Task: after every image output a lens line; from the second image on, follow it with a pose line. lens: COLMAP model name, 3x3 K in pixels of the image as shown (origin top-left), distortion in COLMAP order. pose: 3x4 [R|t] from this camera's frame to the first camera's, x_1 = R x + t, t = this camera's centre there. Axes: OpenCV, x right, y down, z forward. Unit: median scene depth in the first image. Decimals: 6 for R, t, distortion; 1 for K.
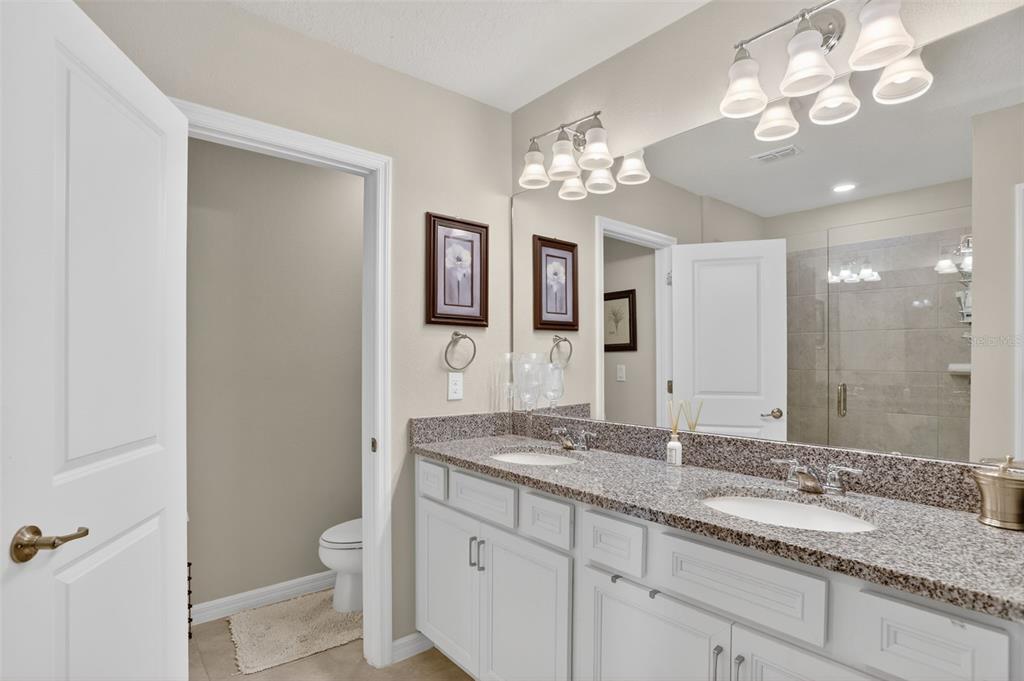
lens RADIAL K [[516.8, 0, 509.3], [0, 516.8, 358.8], [0, 0, 1]] dist [-0.046342, 0.027319]
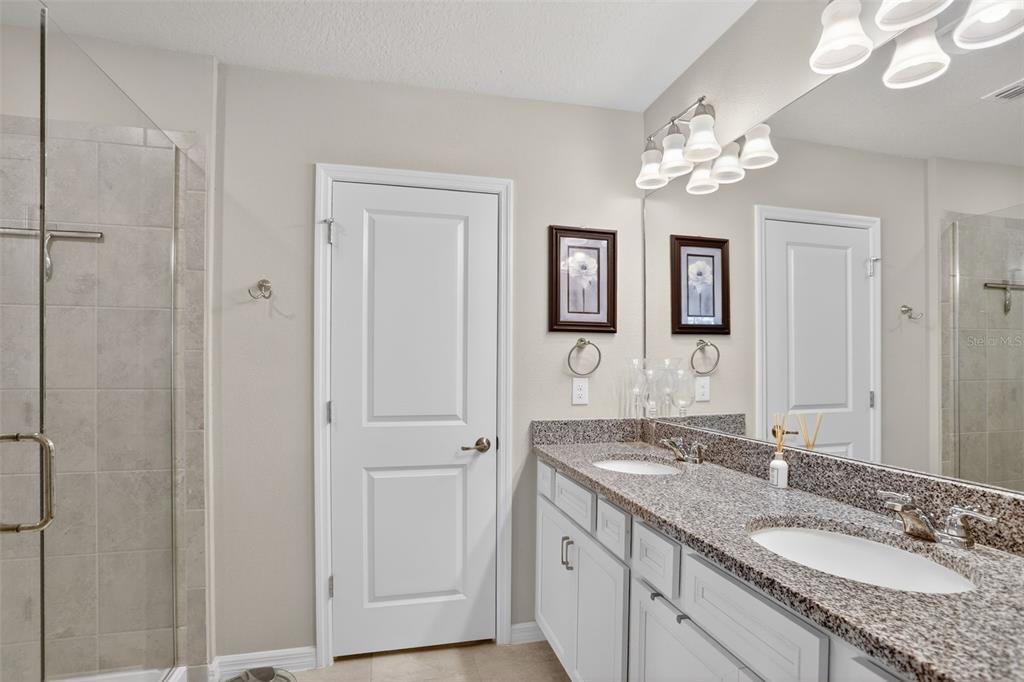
lens RADIAL K [[513.5, 0, 512.2], [0, 513.5, 366.3], [0, 0, 1]] dist [-0.029015, 0.026740]
pose [[0.899462, 0.002502, -0.436992, 0.268269], [-0.000788, 0.999991, 0.004105, -0.000991], [0.436998, -0.003348, 0.899456, 0.023914]]
